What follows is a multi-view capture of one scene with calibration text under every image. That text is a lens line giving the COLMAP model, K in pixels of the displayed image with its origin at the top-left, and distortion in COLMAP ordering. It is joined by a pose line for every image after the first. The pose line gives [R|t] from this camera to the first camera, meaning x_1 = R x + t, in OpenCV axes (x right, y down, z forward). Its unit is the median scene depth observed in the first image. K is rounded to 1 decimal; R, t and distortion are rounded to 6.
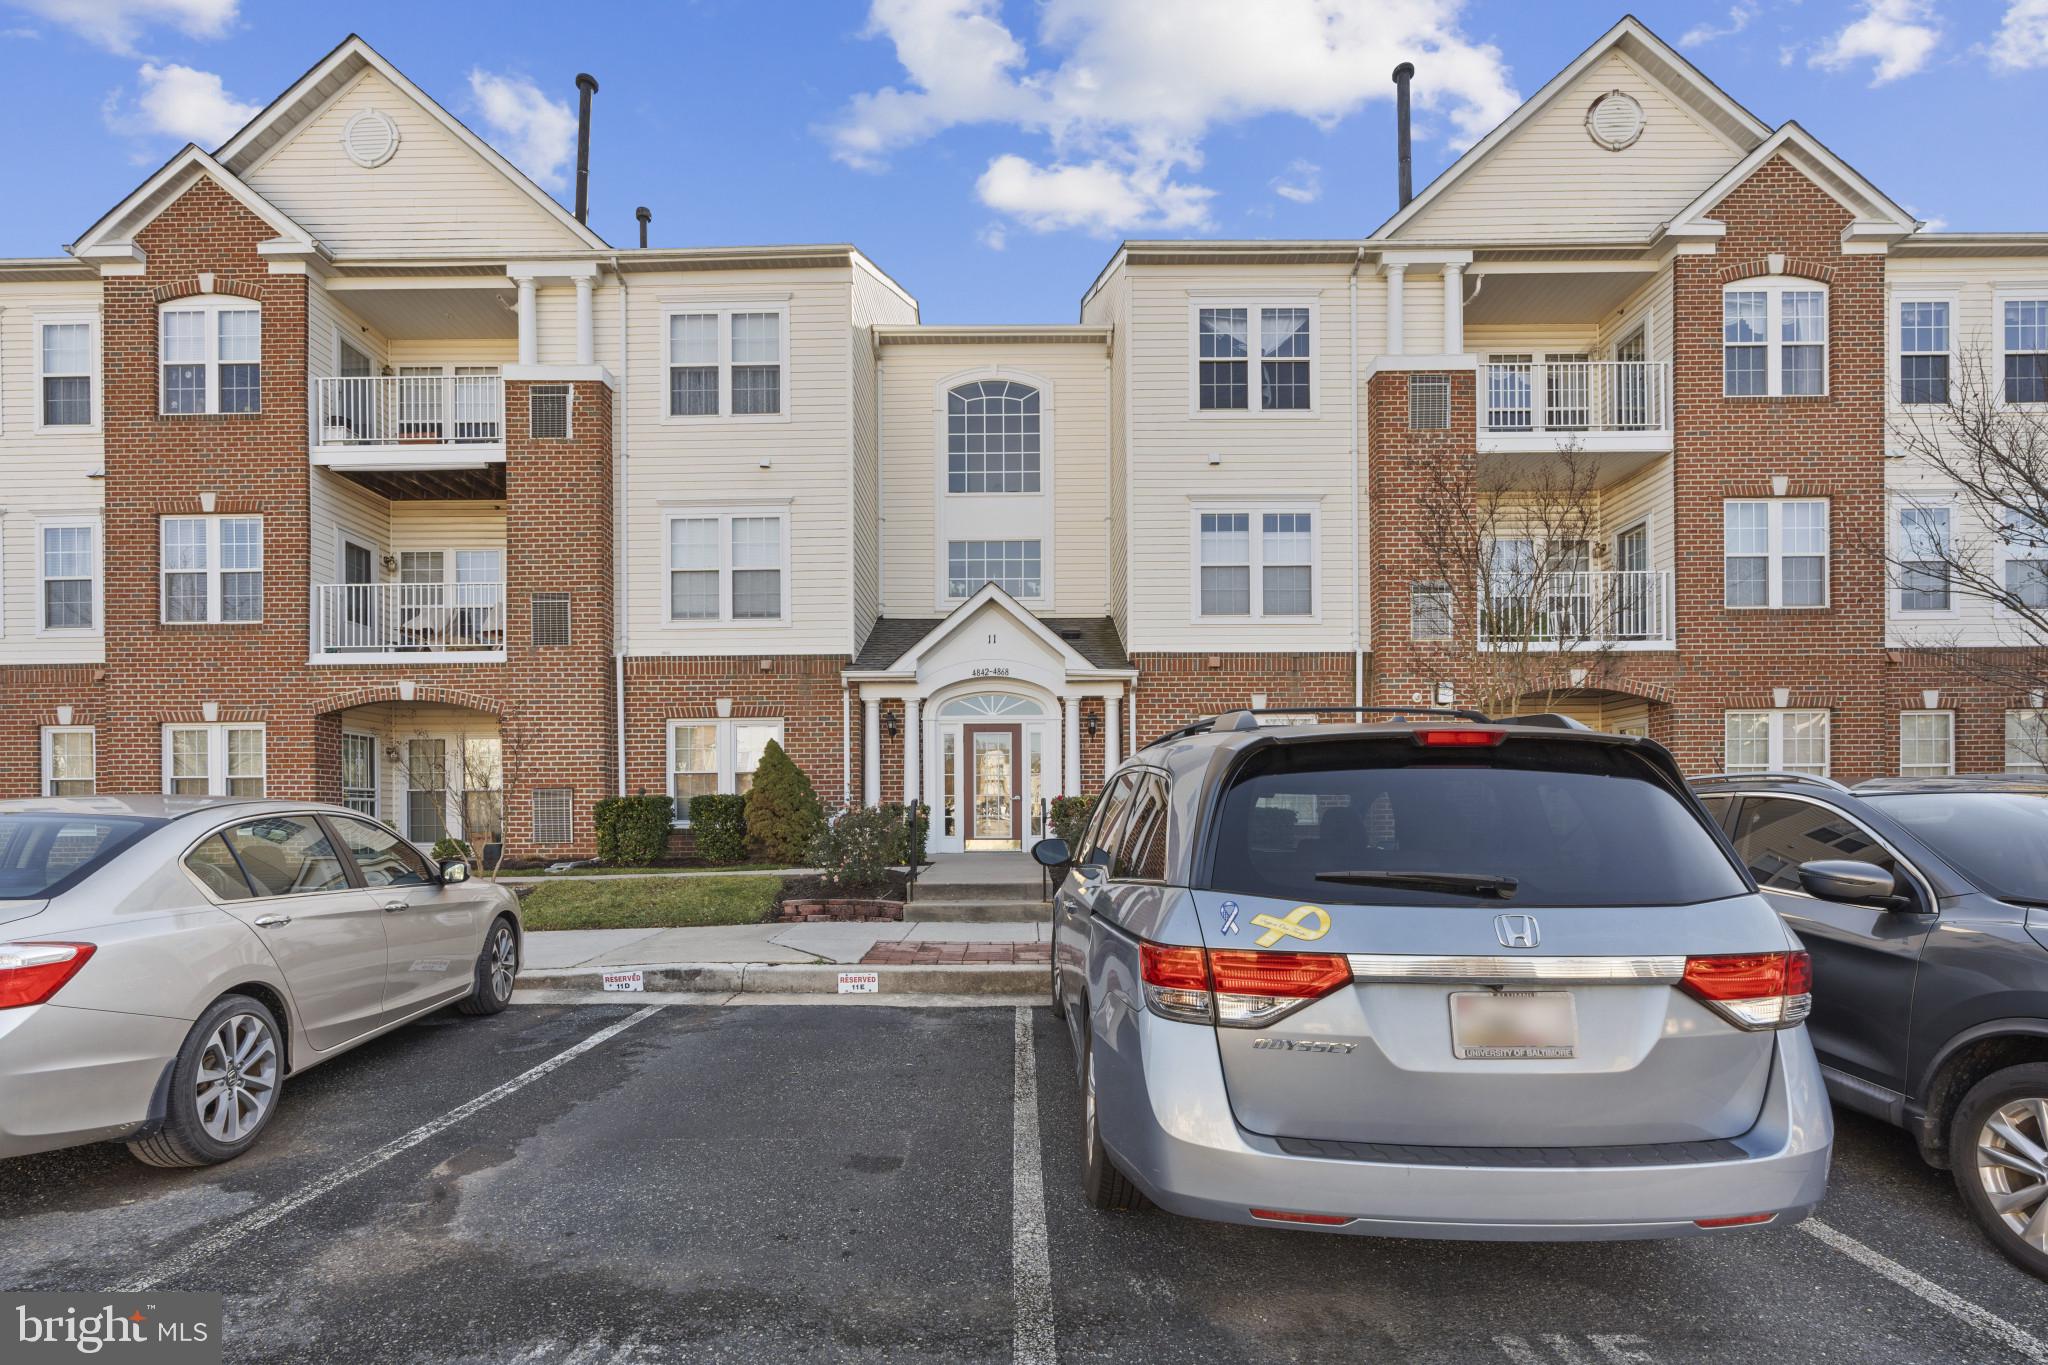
lens RADIAL K [[945.5, 0, 1022.5], [0, 945.5, 814.7], [0, 0, 1]] dist [-0.004034, 0.000320]
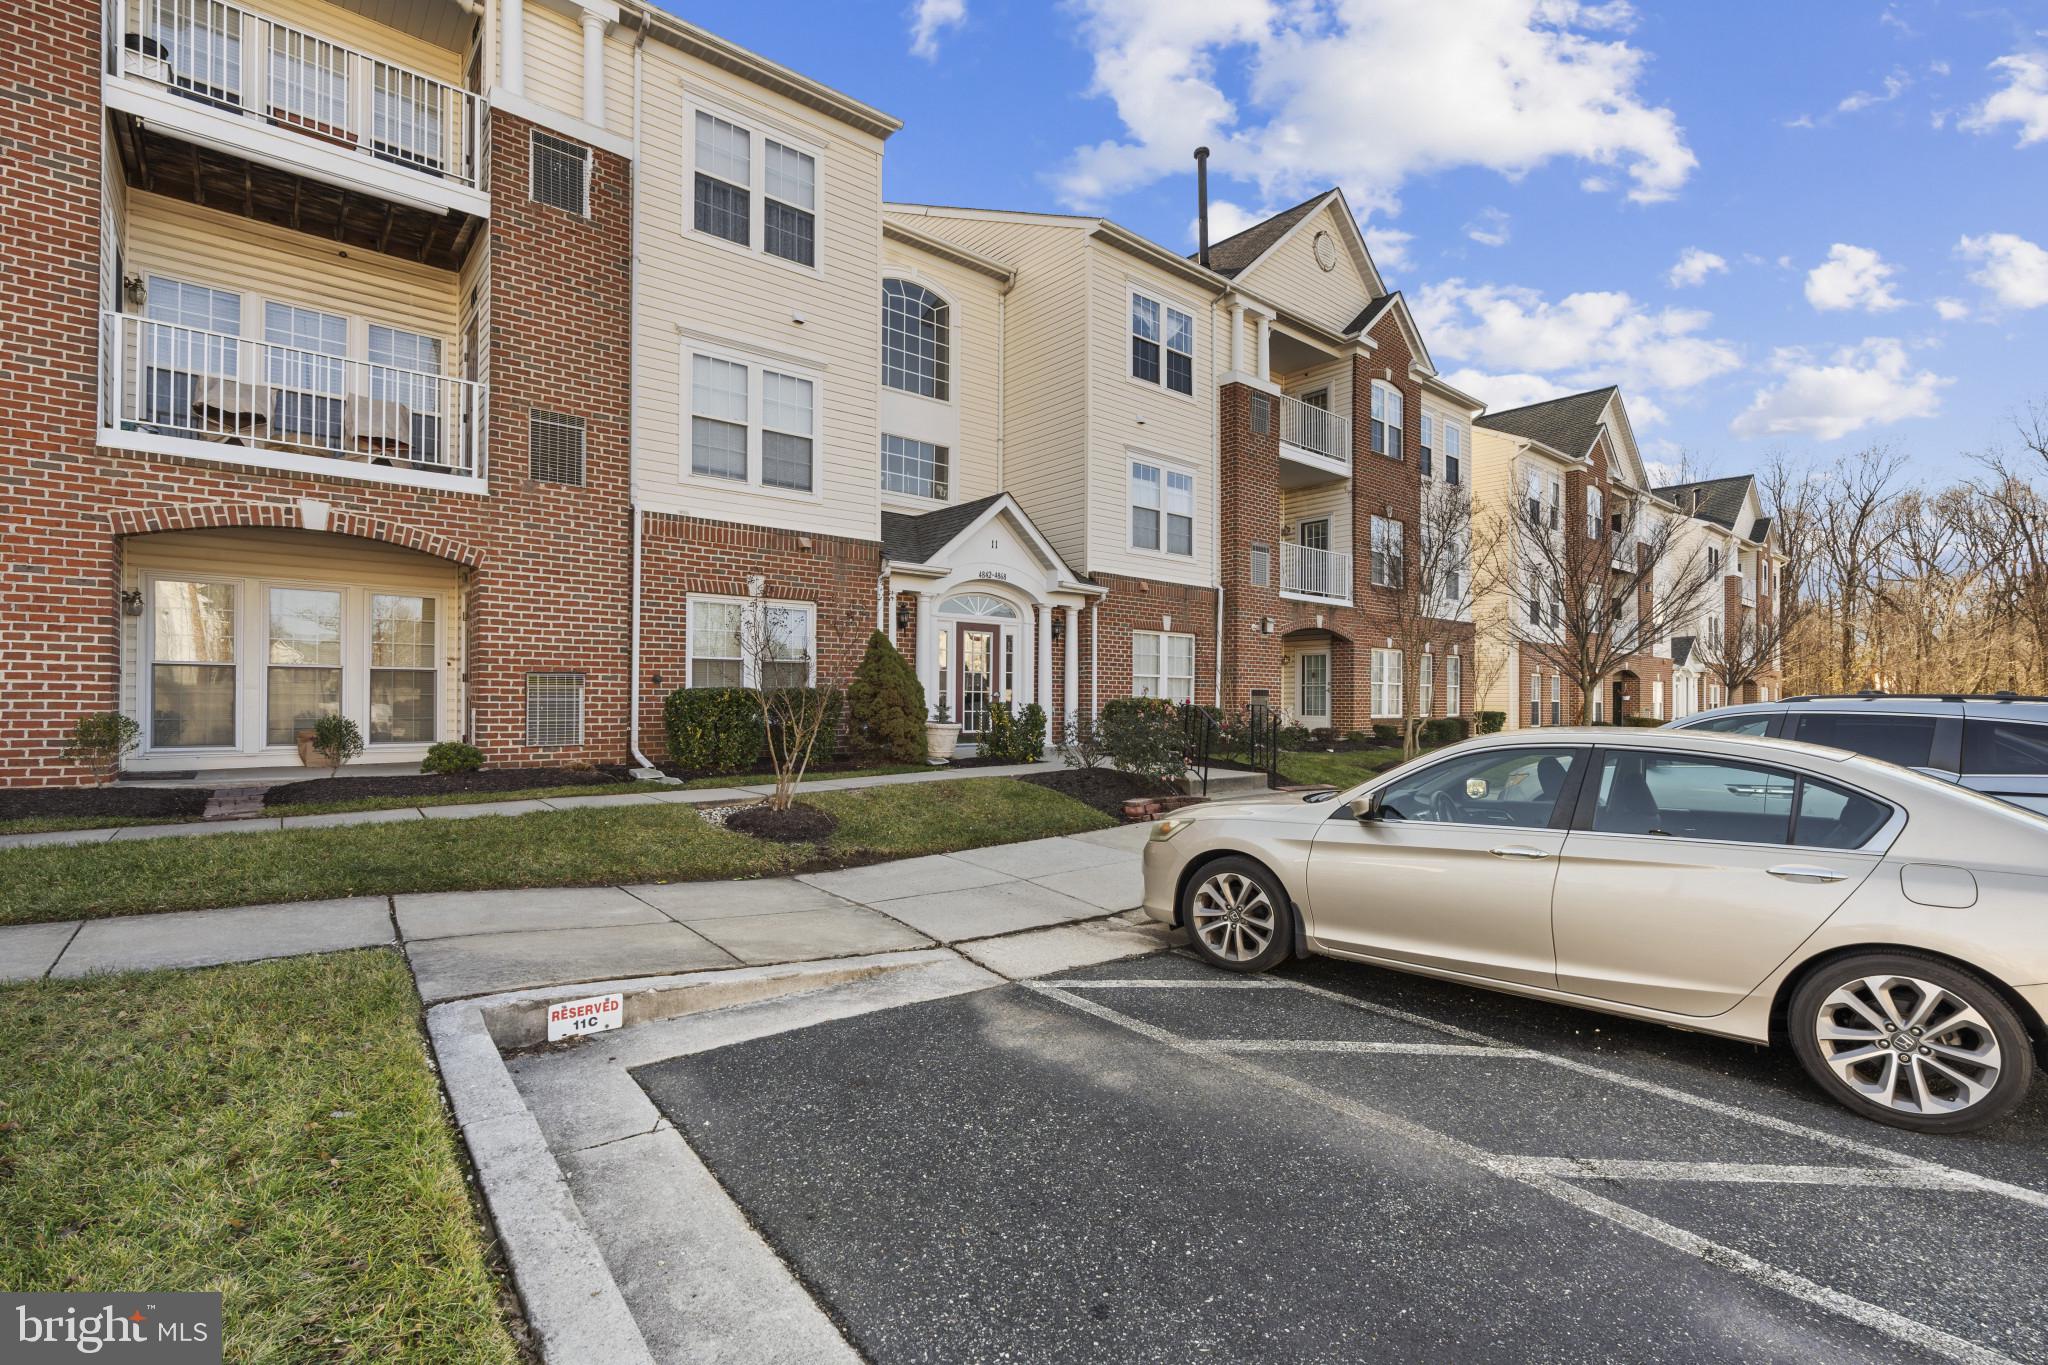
lens RADIAL K [[915.2, 0, 1010.1], [0, 915.2, 682.7], [0, 0, 1]] dist [-0.004062, 0.001451]
pose [[0.766134, 0.025248, 0.642184, -0.671139], [-0.015458, 0.999663, -0.020862, -0.010417], [-0.642495, 0.006057, 0.766266, 0.207555]]
